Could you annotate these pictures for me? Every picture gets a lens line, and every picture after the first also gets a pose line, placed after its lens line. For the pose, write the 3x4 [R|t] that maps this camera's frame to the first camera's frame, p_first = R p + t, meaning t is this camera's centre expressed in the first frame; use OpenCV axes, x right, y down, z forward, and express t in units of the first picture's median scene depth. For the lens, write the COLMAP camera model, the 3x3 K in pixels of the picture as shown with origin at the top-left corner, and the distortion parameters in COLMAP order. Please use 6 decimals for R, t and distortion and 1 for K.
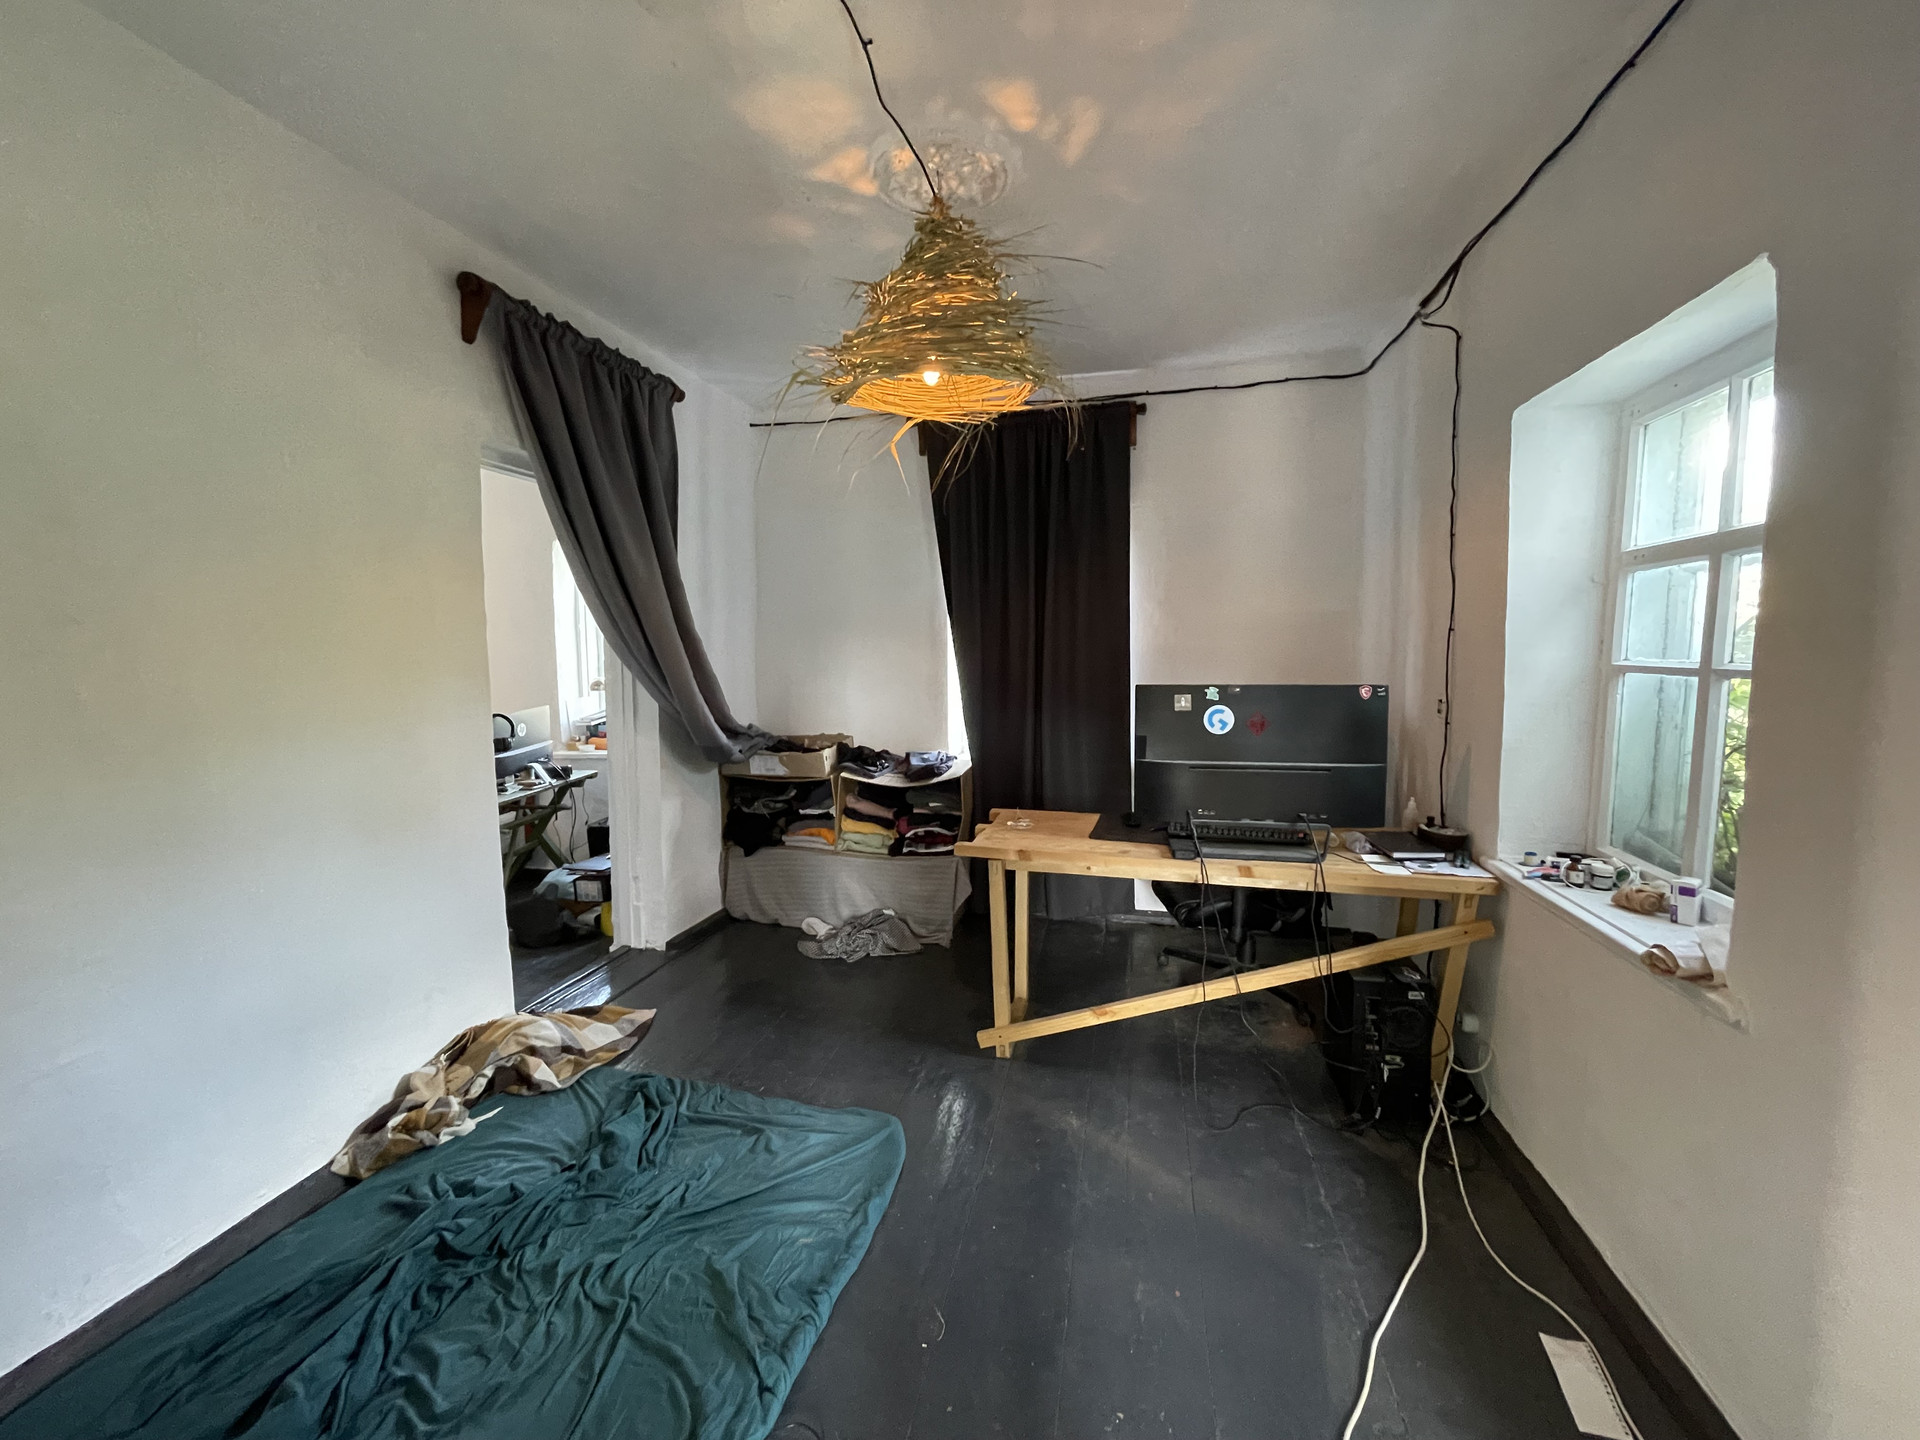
lens RADIAL K [[775.0, 0, 959.7], [0, 775.0, 714.4], [0, 0, 1]] dist [-0.014376, 0.010356]
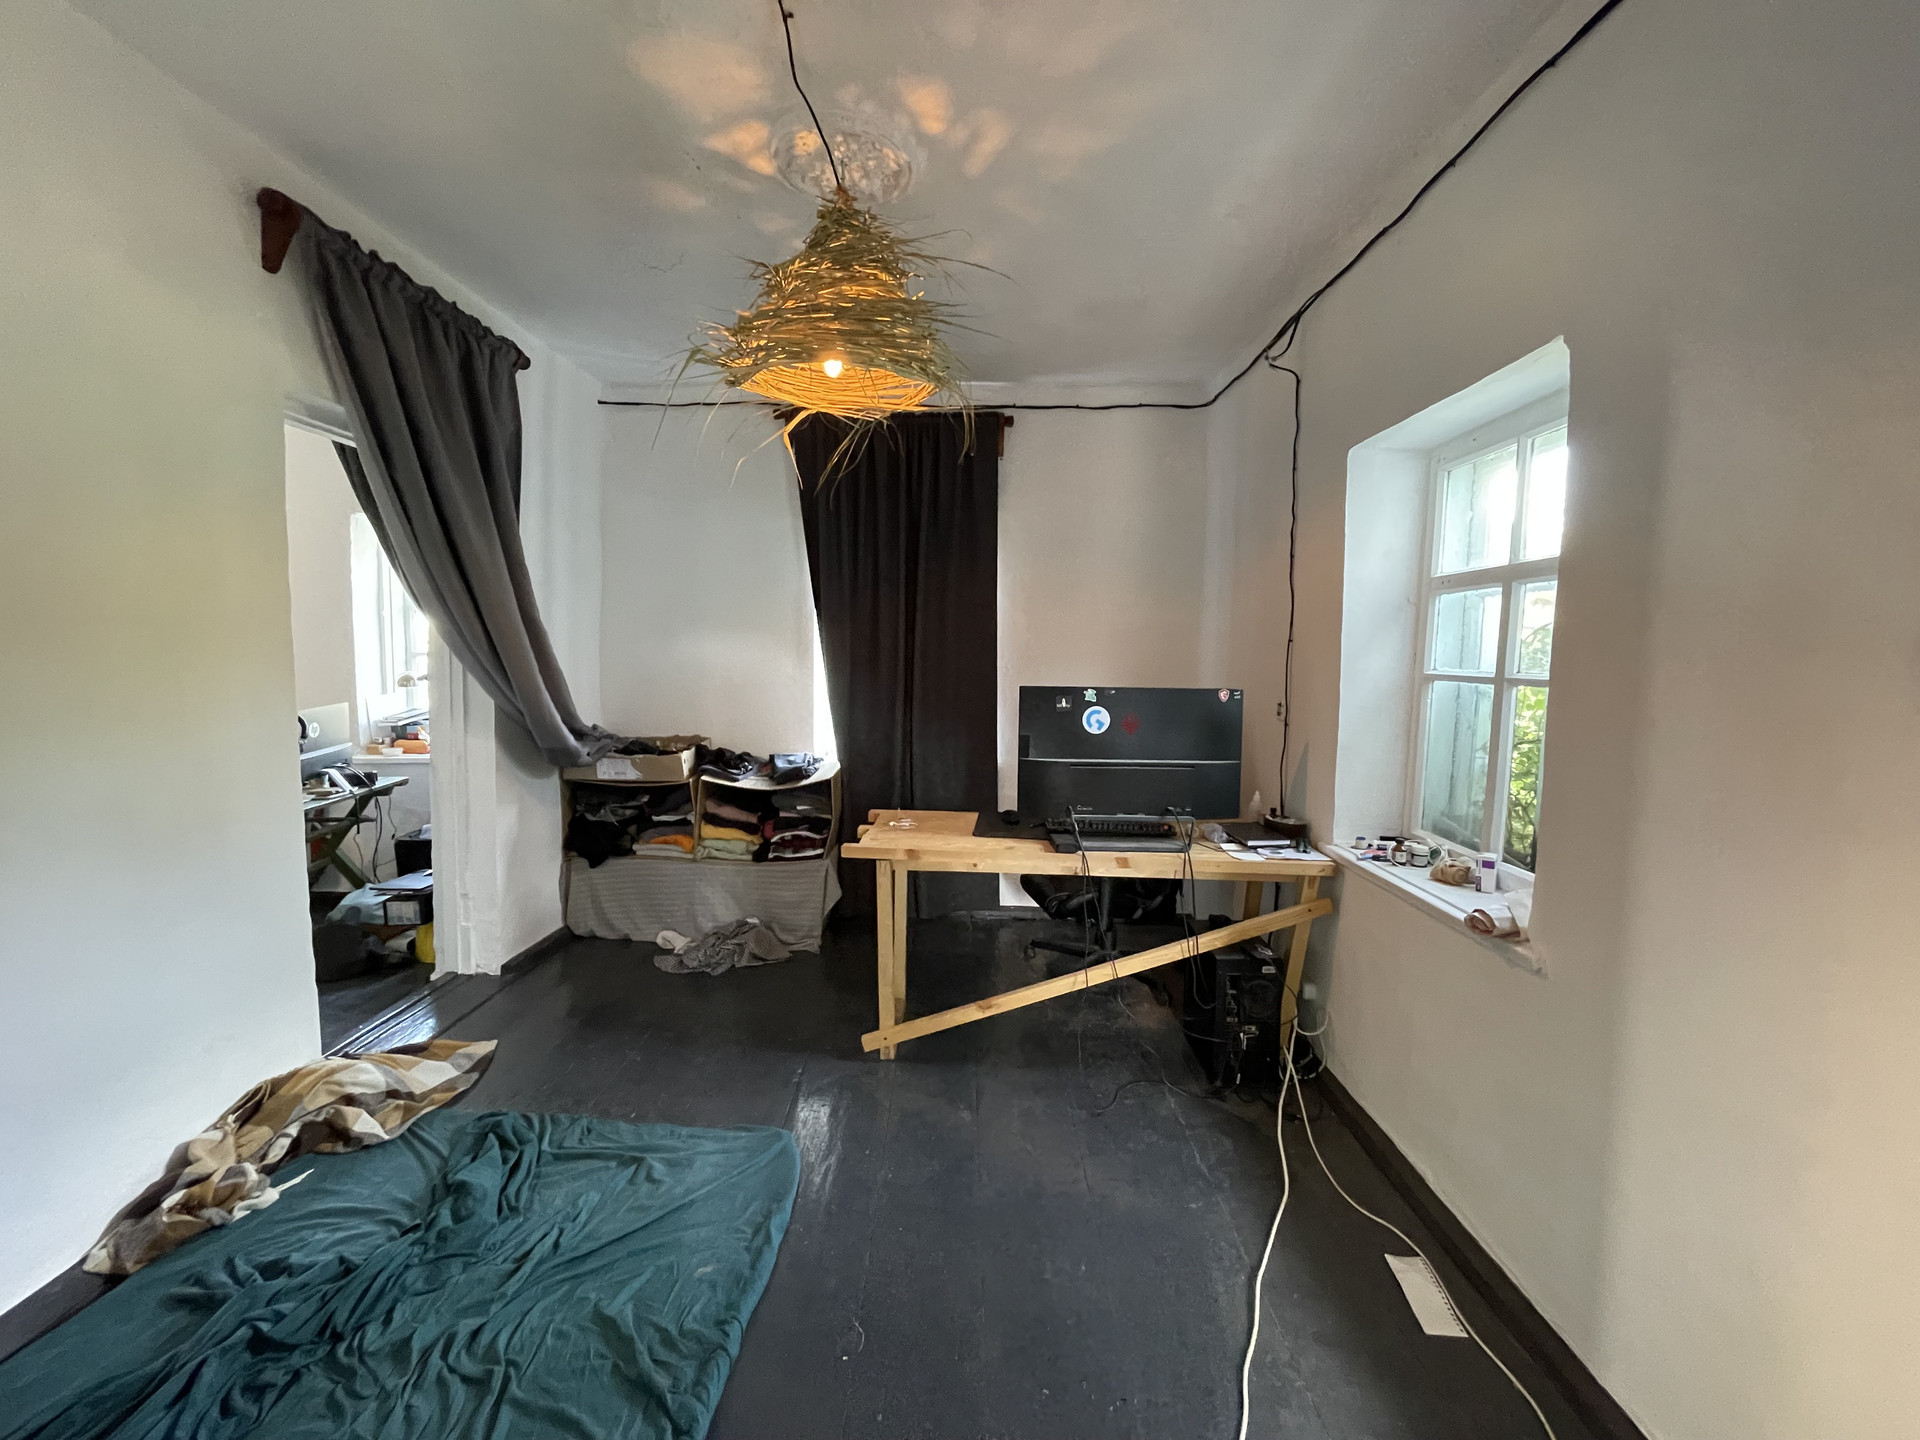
lens RADIAL K [[773.3, 0, 958.9], [0, 773.3, 714.6], [0, 0, 1]] dist [-0.000004, 0.000201]
pose [[0.976760, 0.006565, 0.214236, -0.080905], [-0.005258, 0.999964, -0.006669, 0.007927], [-0.214272, 0.005387, 0.976759, 0.007792]]
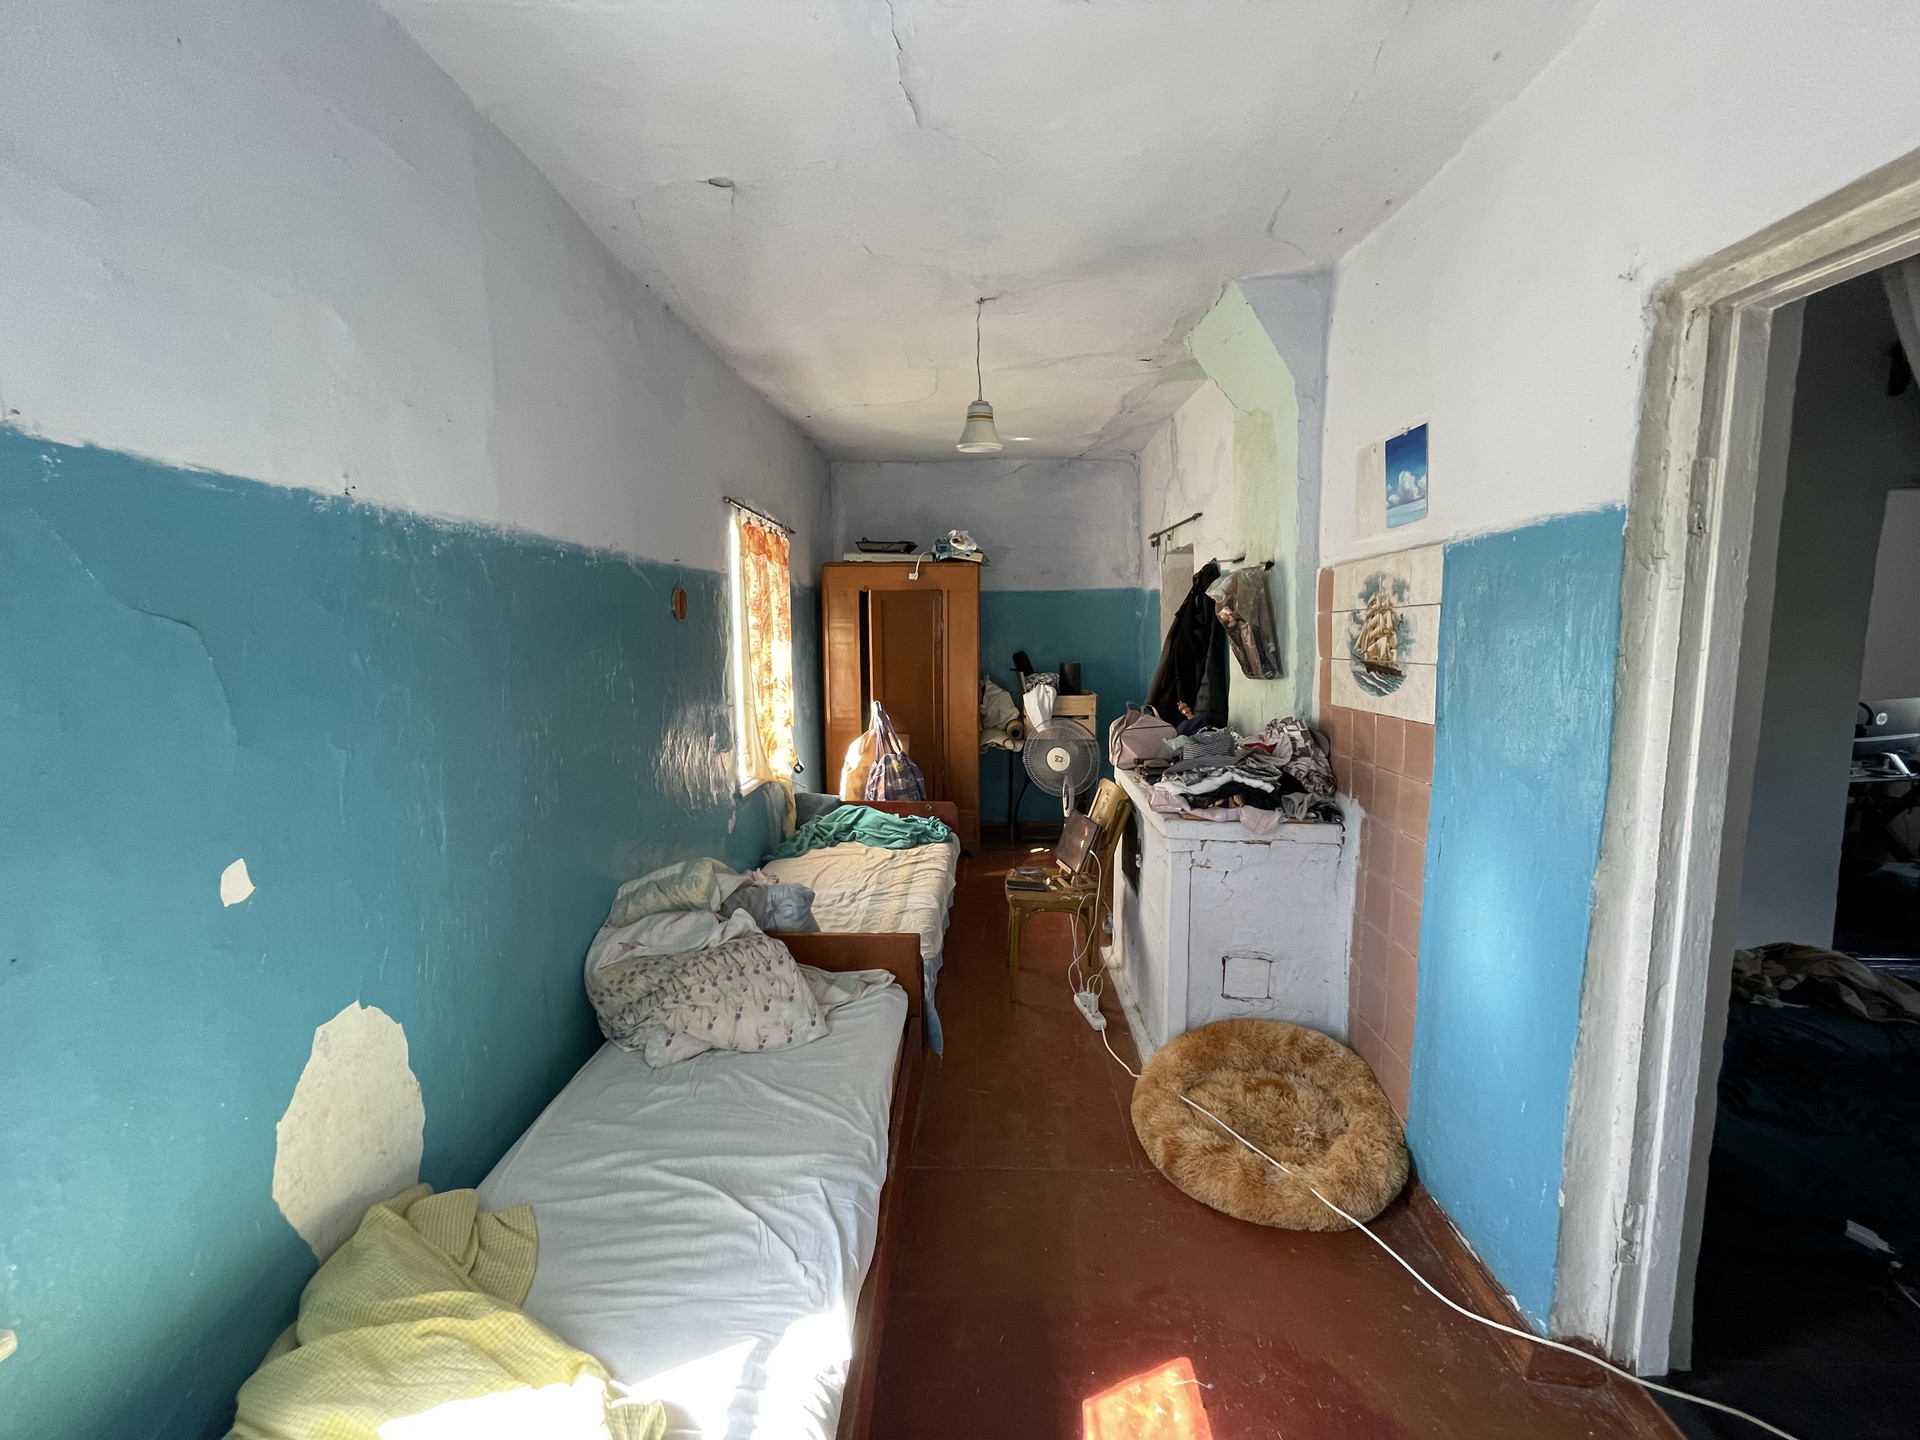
lens RADIAL K [[794.2, 0, 960.0], [0, 794.2, 720.0], [0, 0, 1]] dist [-0.000099, 0.000028]
pose [[0.202977, 0.132699, -0.970150, 0.343165], [-0.079677, 0.989727, 0.118707, -0.010467], [0.975936, 0.053204, 0.211465, -0.690378]]
